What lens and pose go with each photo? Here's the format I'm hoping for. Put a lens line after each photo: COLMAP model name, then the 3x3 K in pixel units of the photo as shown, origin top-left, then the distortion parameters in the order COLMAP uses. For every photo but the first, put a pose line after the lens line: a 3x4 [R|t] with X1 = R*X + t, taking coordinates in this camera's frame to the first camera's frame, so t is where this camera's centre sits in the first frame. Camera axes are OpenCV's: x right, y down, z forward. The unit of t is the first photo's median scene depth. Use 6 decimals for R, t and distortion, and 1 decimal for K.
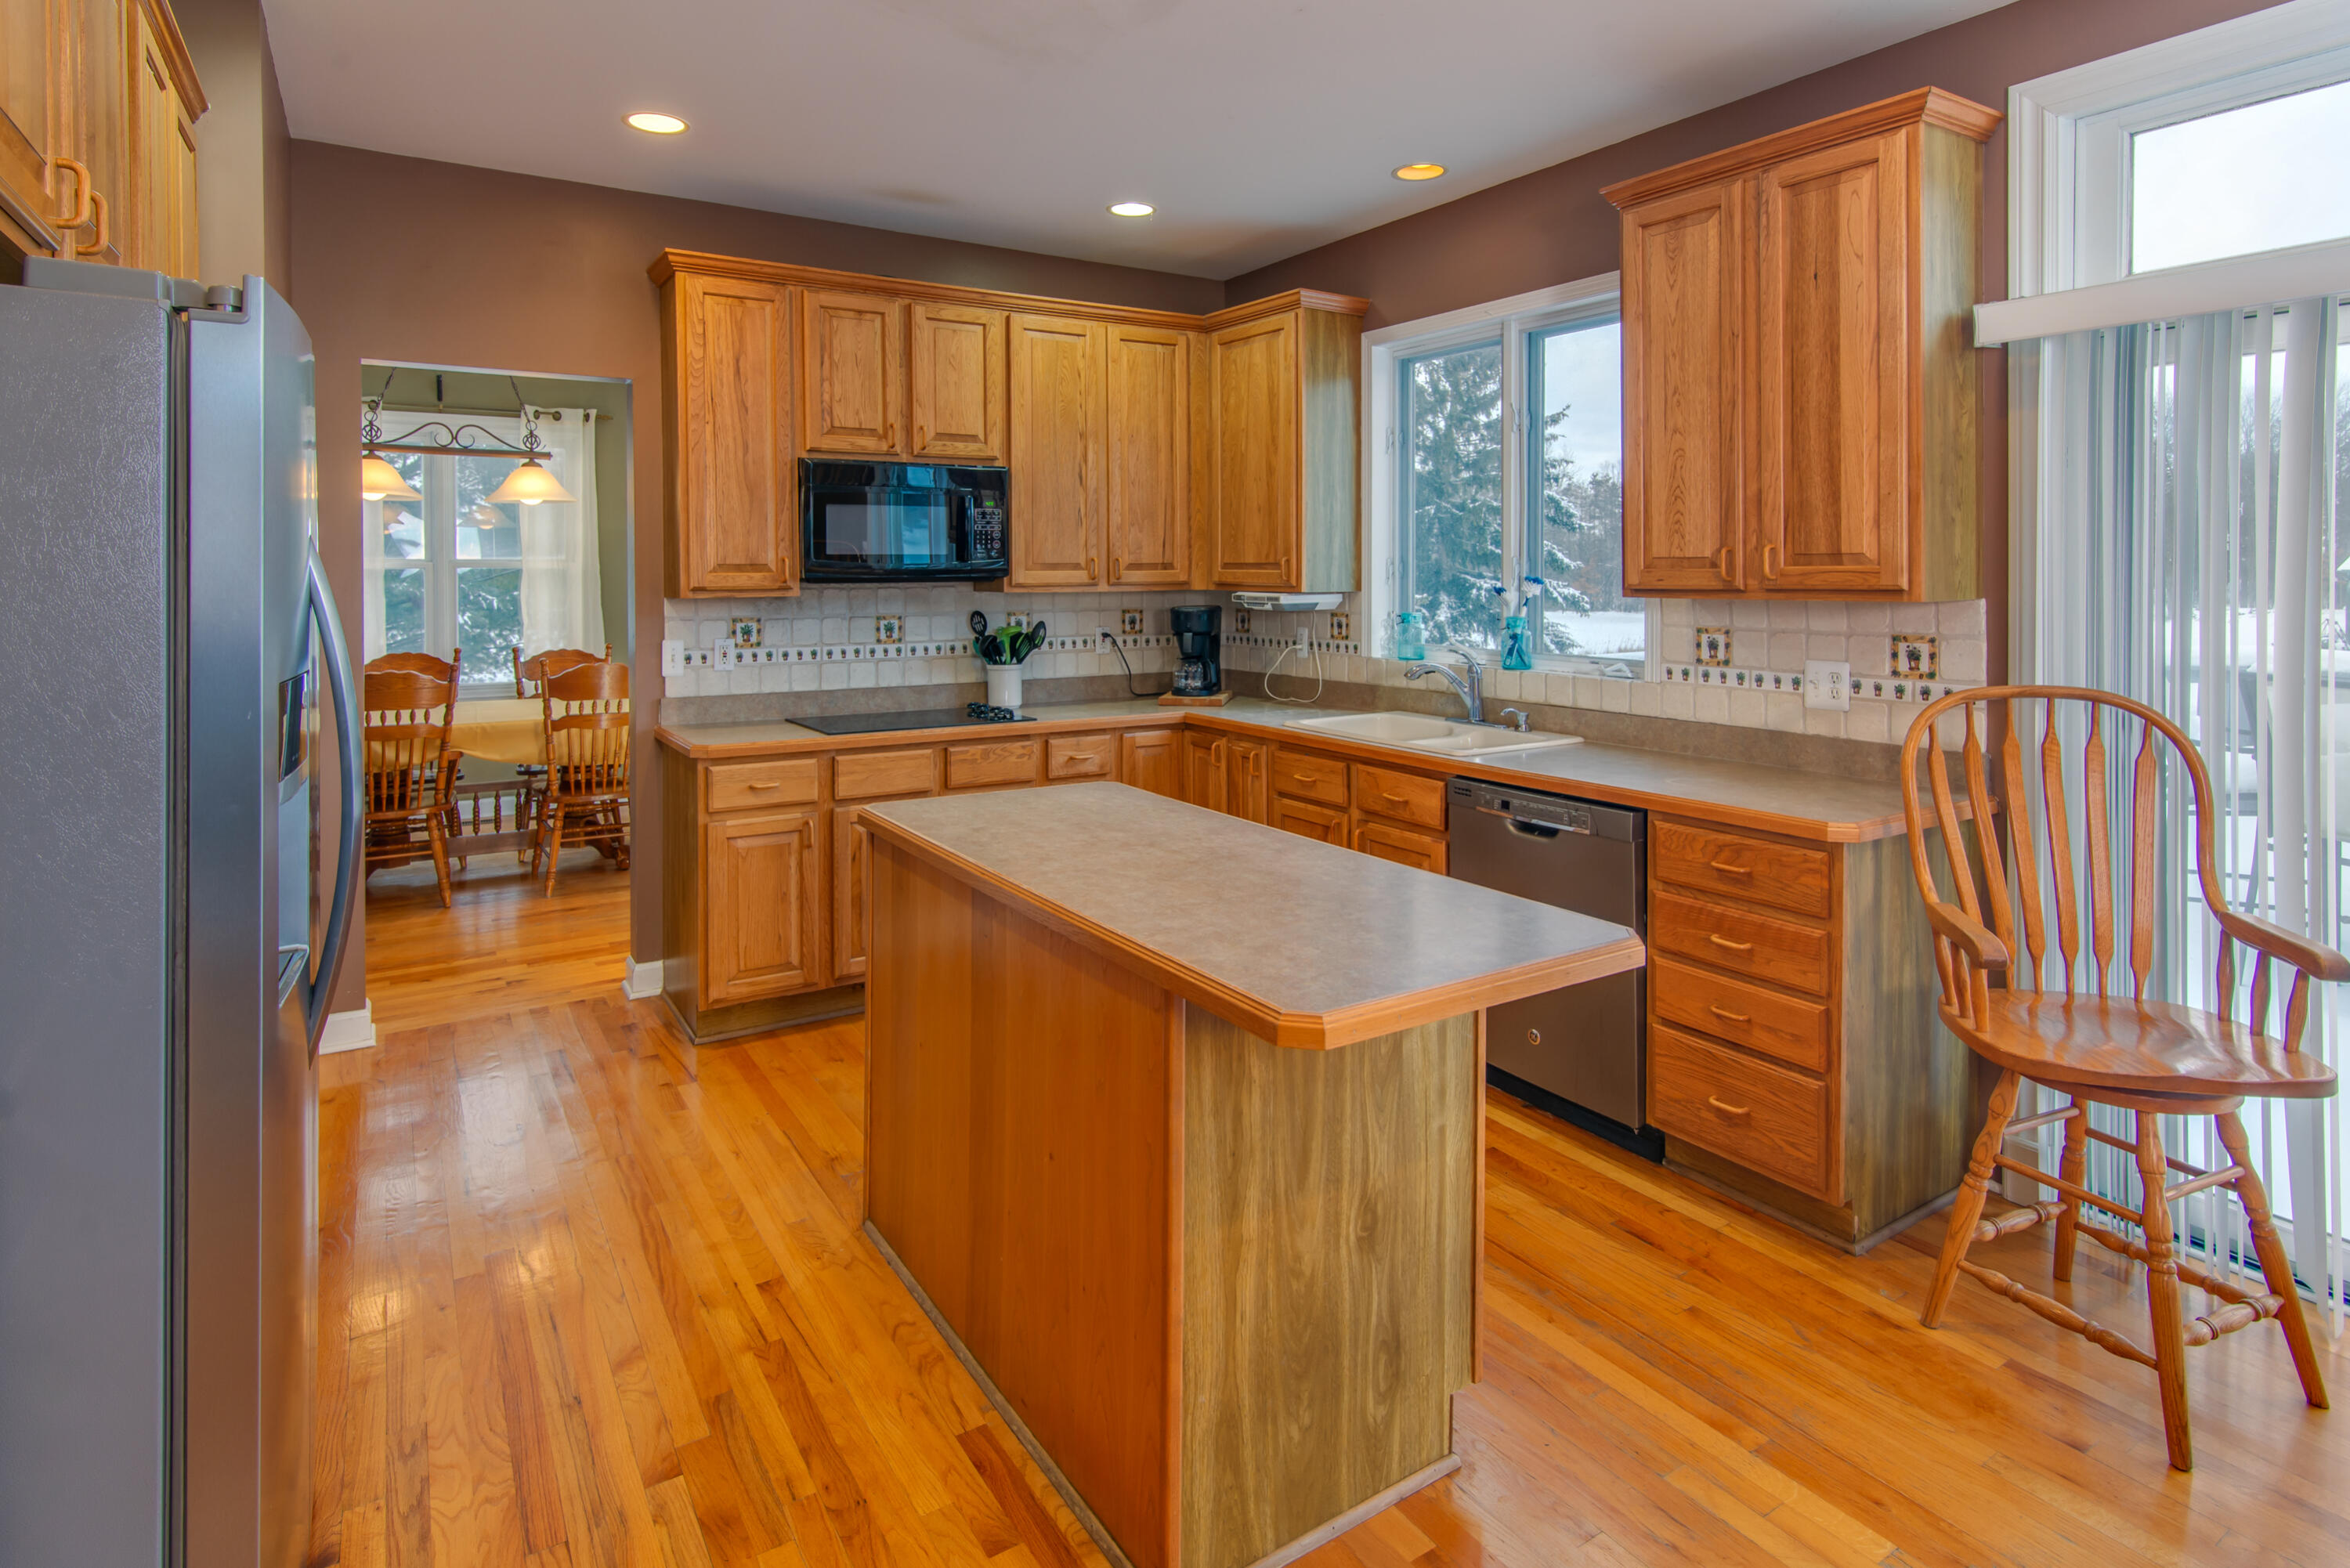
lens RADIAL K [[1235.2, 0, 1176.1], [0, 1235.2, 581.6], [0, 0, 1]] dist [0.000109, 0.000029]
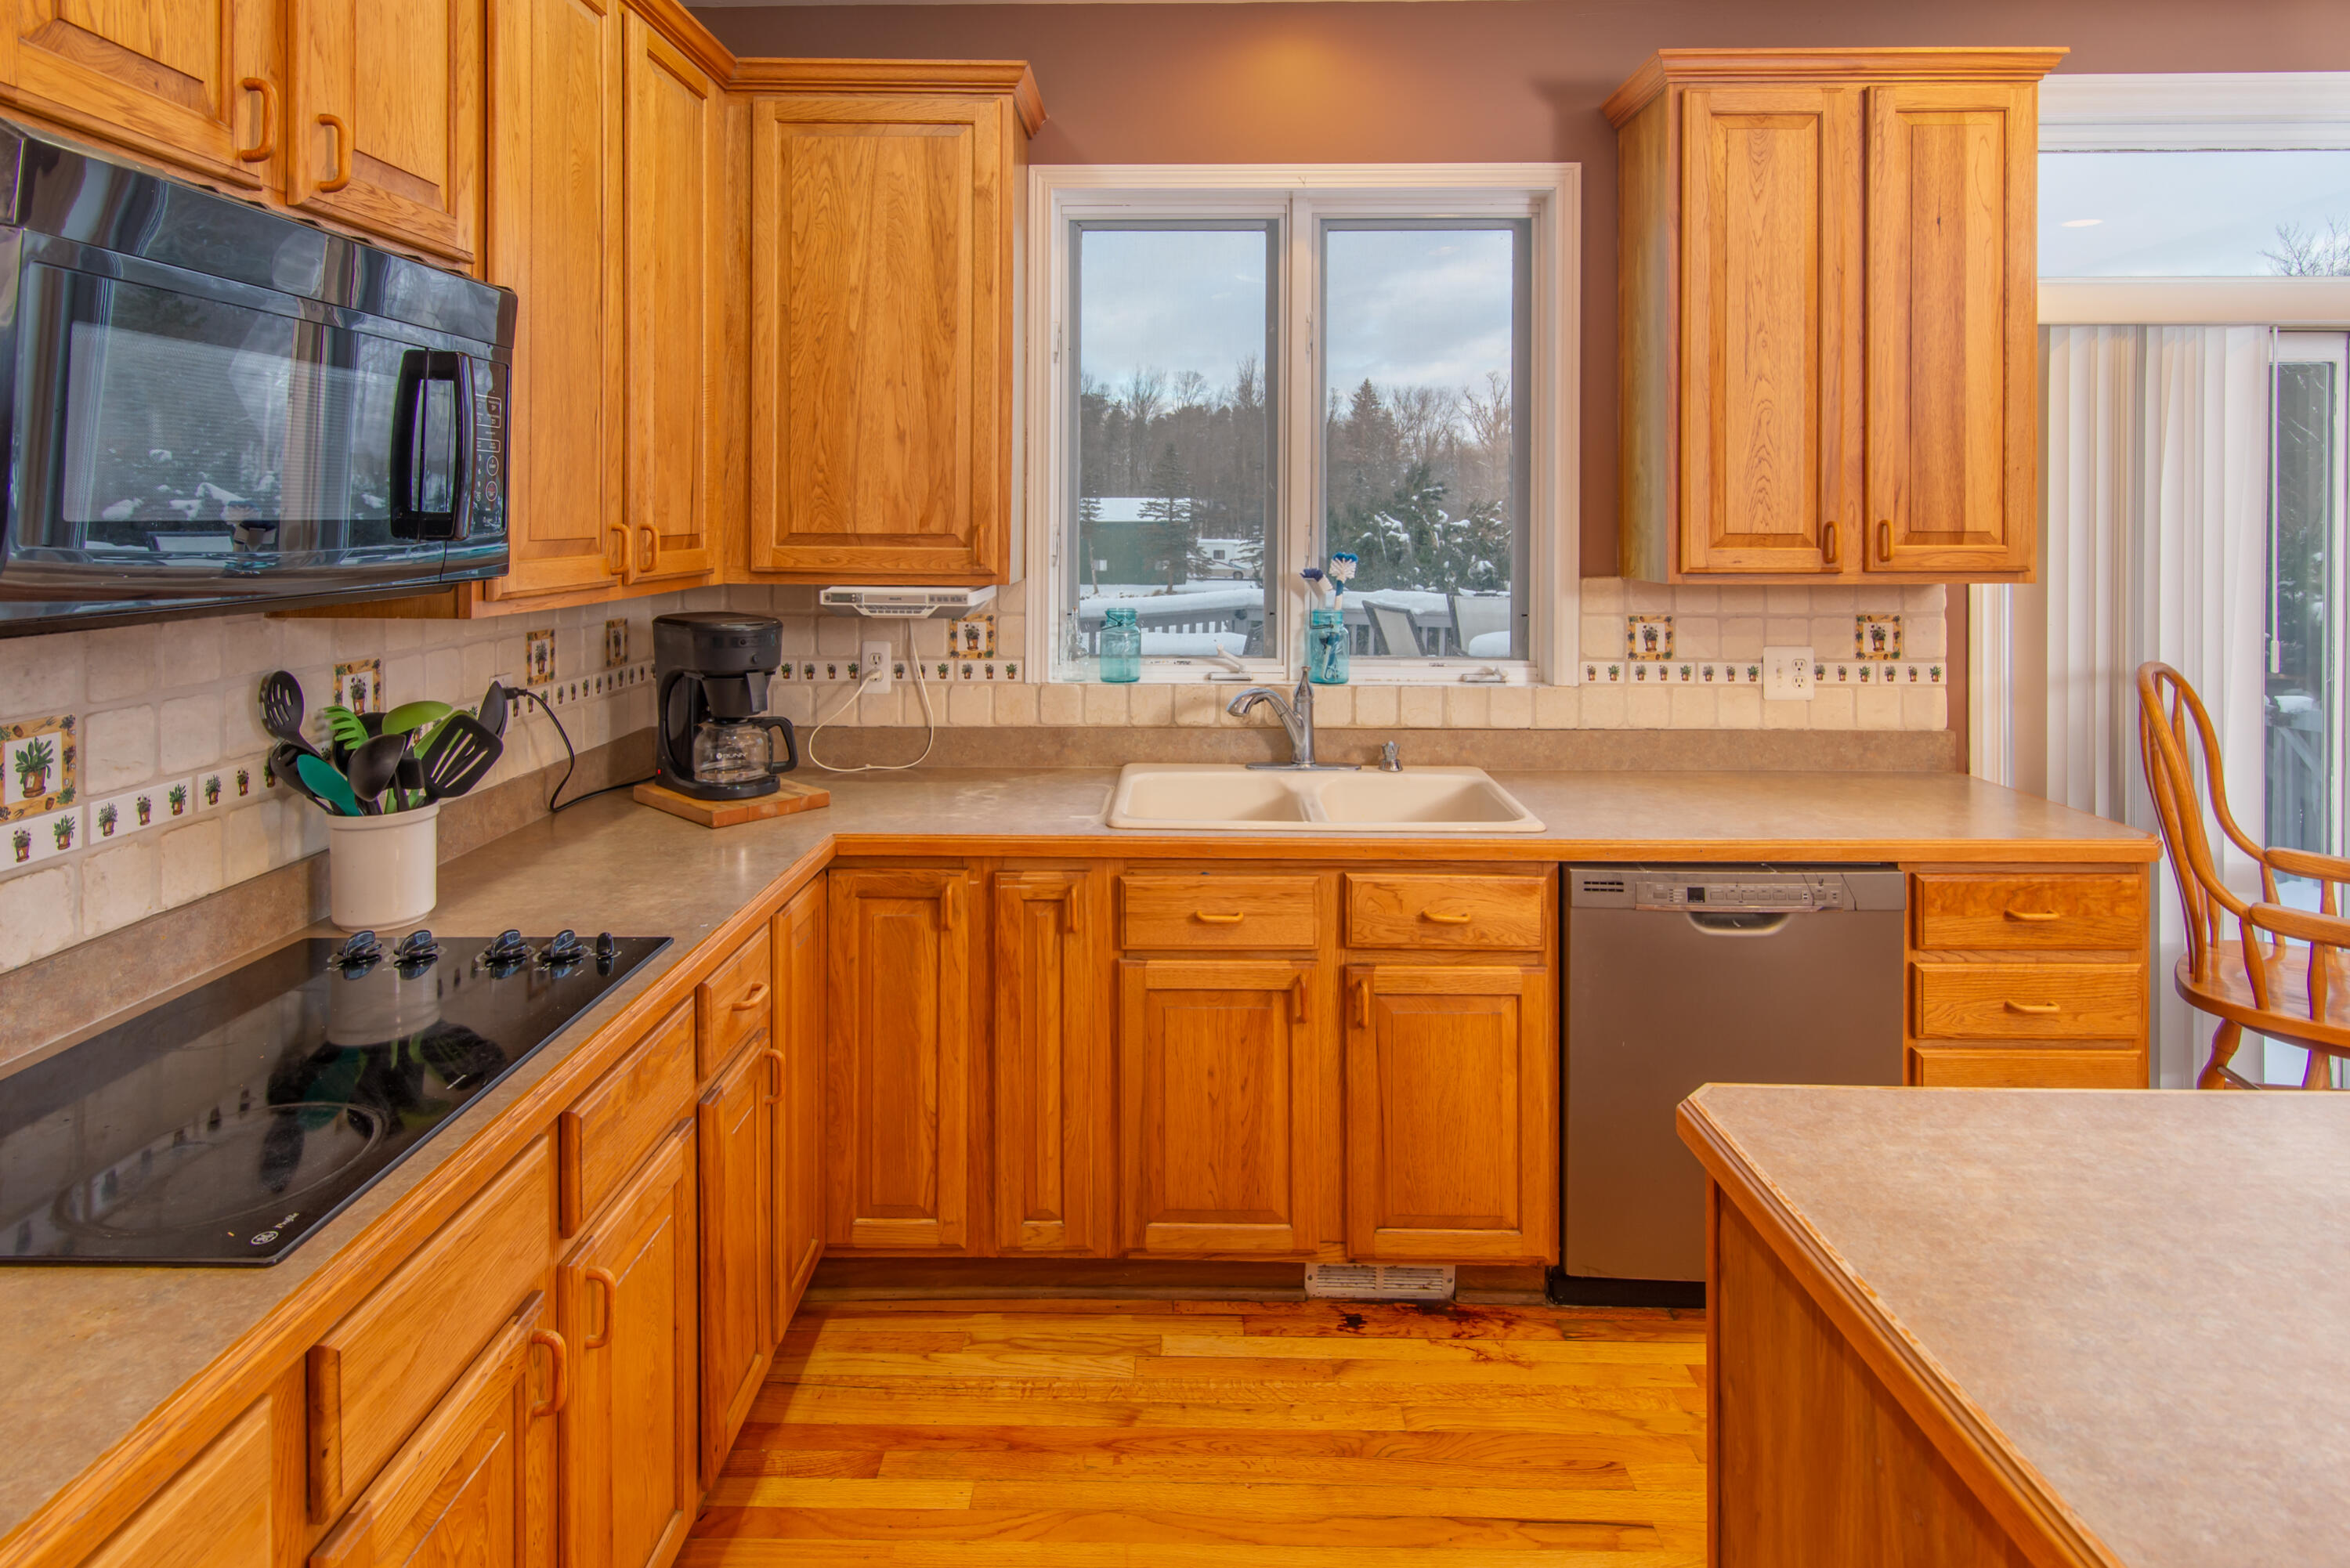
lens RADIAL K [[1225.7, 0, 1165.9], [0, 1225.7, 523.5], [0, 0, 1]] dist [0.001471, -0.000118]
pose [[0.551907, -0.000443, 0.833906, -0.445692], [0.005381, 0.999981, -0.003030, -0.024259], [-0.833888, 0.006160, 0.551899, 0.822626]]
